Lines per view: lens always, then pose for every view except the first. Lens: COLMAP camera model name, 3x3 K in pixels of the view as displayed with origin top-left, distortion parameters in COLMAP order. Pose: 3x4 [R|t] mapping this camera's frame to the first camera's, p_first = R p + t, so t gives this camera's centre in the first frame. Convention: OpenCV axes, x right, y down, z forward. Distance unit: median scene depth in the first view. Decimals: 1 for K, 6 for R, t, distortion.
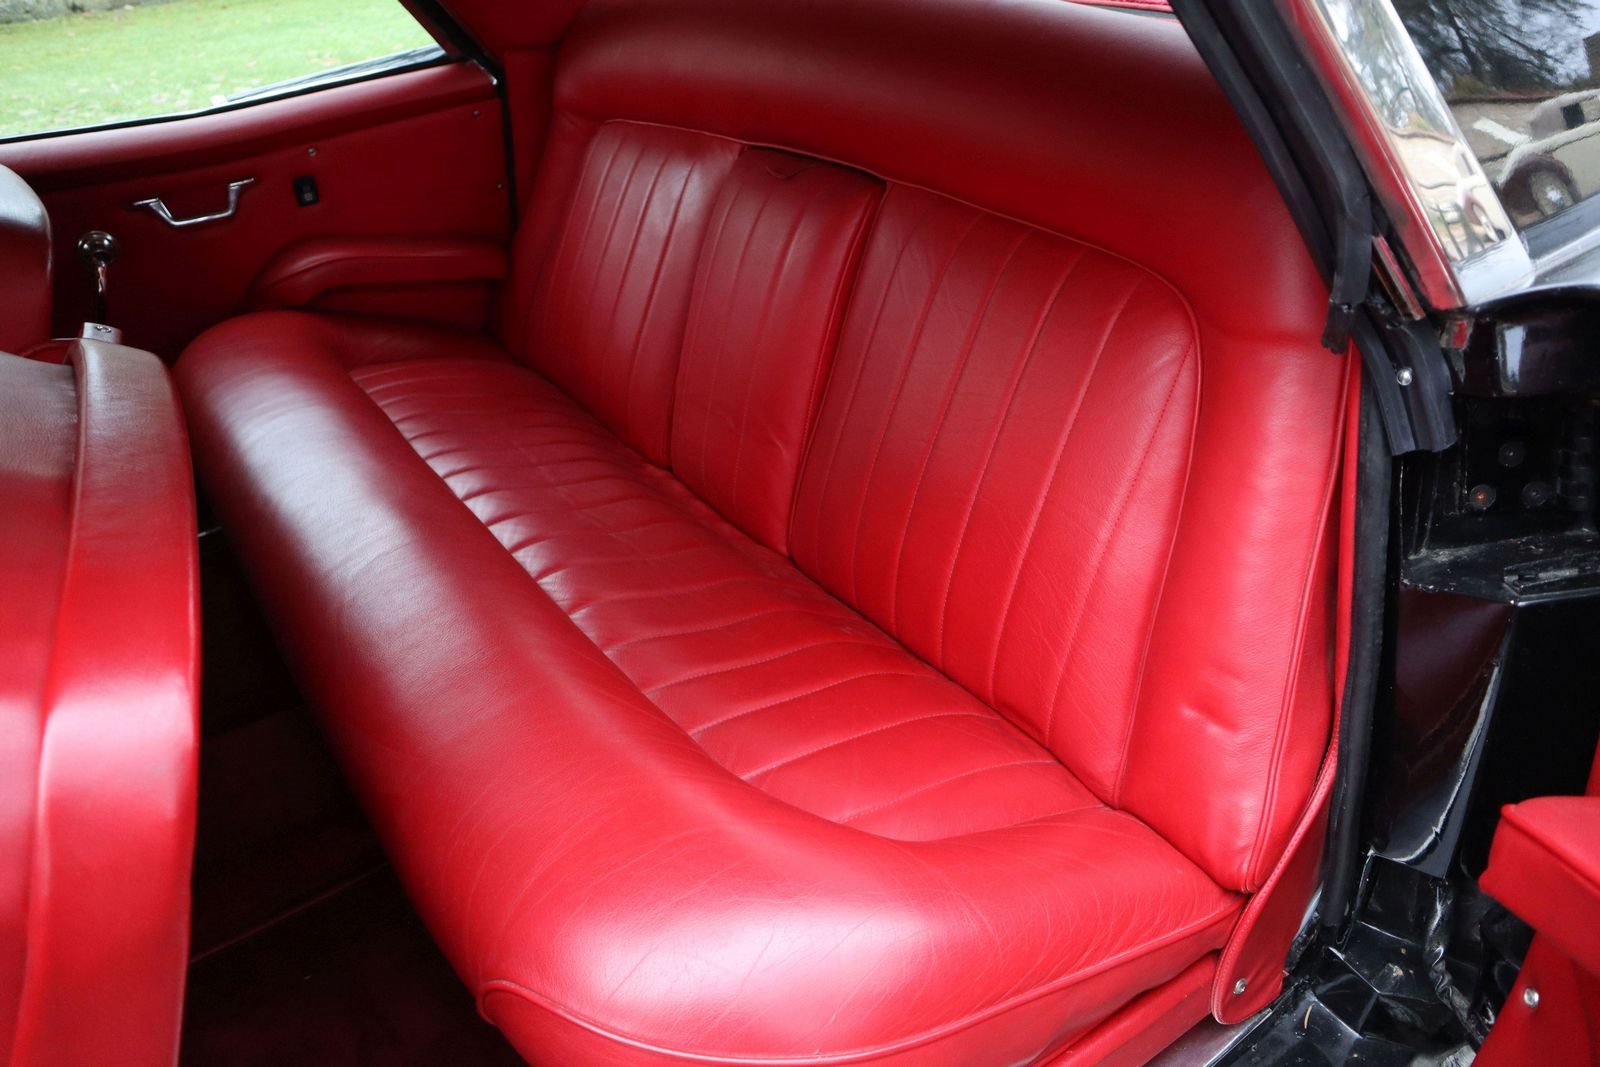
lens RADIAL K [[1107.6, 0, 813.9], [0, 1107.6, 532.3], [0, 0, 1]] dist [-0.114162, 0.055083]
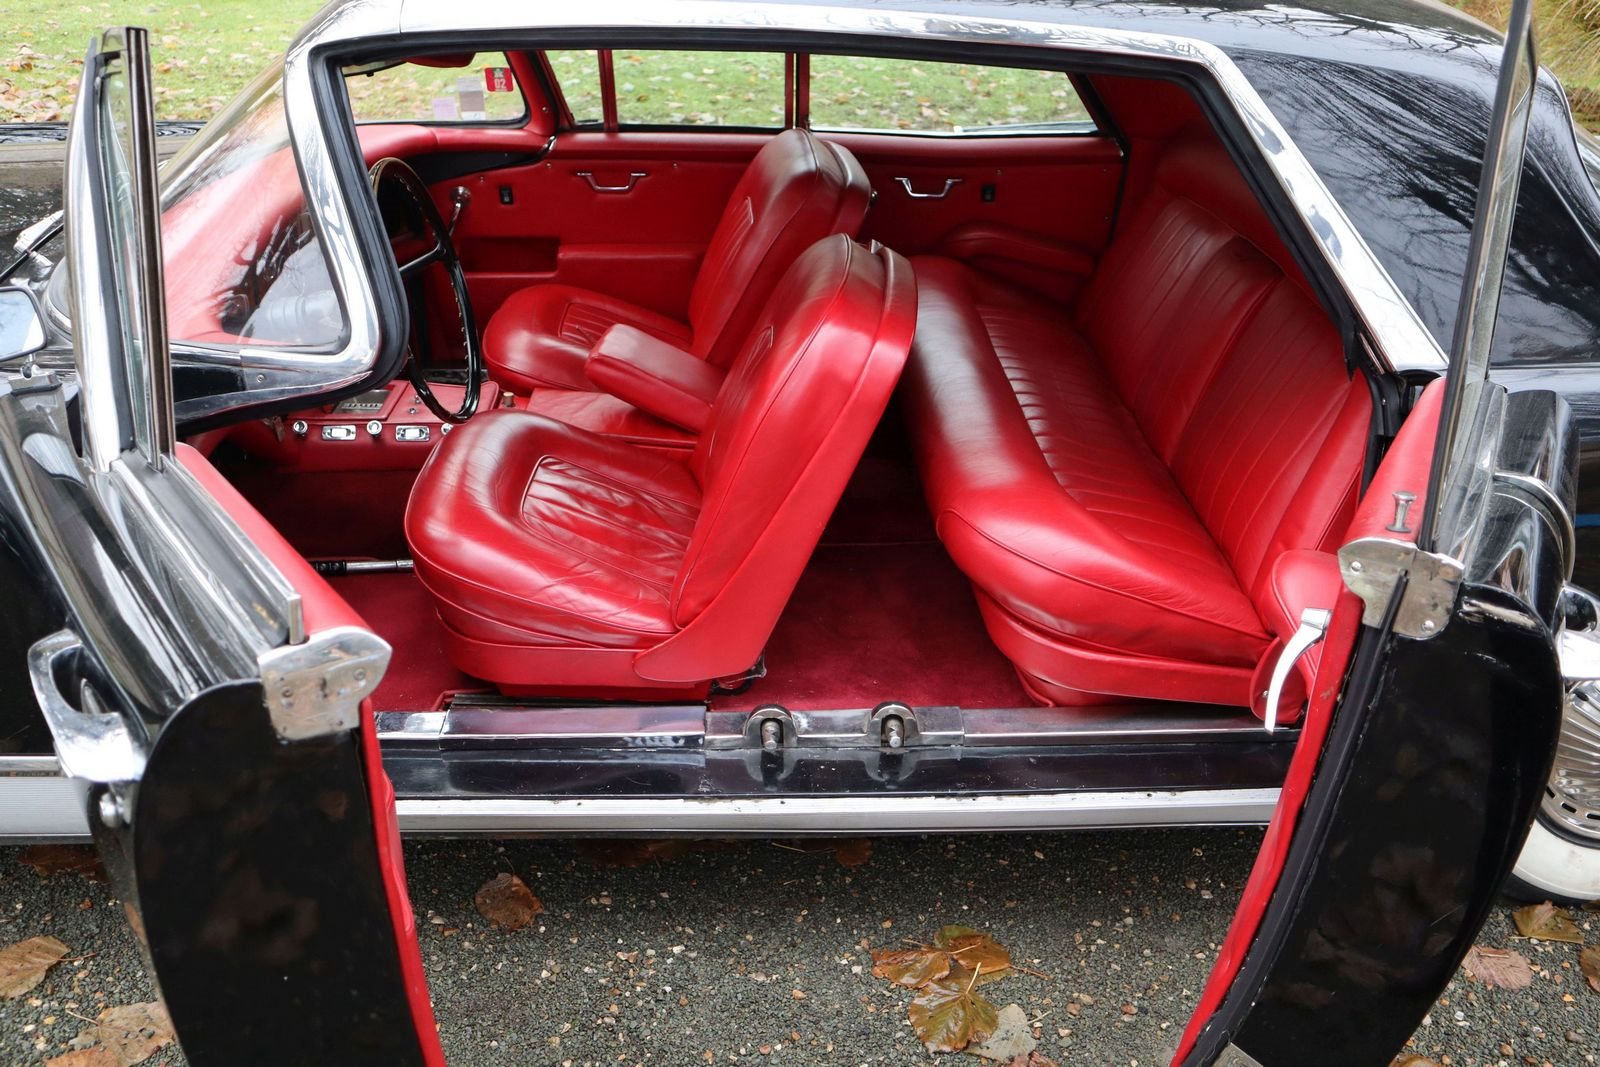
lens RADIAL K [[1295.9, 0, 804.0], [0, 1295.9, 533.7], [0, 0, 1]] dist [-0.065227, -0.000233]
pose [[0.829214, 0.328583, -0.452147, 0.549909], [-0.348146, 0.936495, 0.042086, 0.284738], [0.437262, 0.122515, 0.890950, -1.263783]]
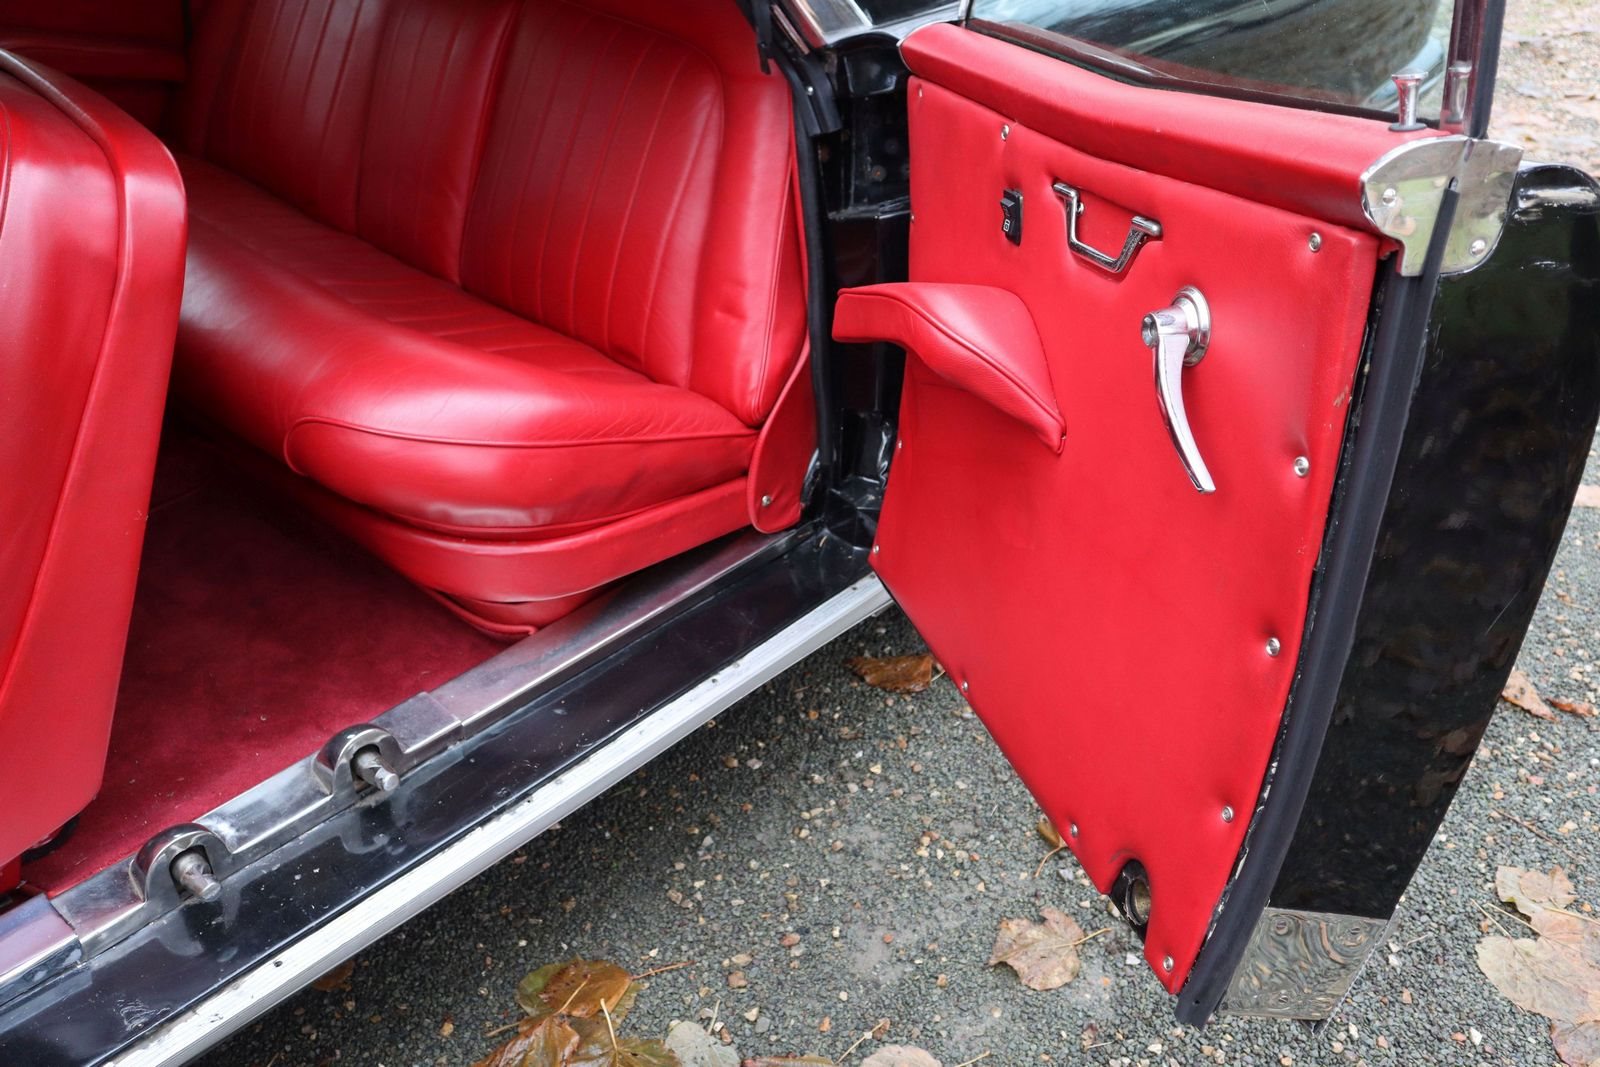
lens RADIAL K [[1387.6, 0, 806.3], [0, 1387.6, 530.0], [0, 0, 1]] dist [-0.050345, 0.034875]
pose [[0.974338, -0.037579, 0.221931, 0.001171], [0.033288, 0.999180, 0.023046, 0.349480], [-0.222615, -0.015067, 0.974790, -0.823228]]
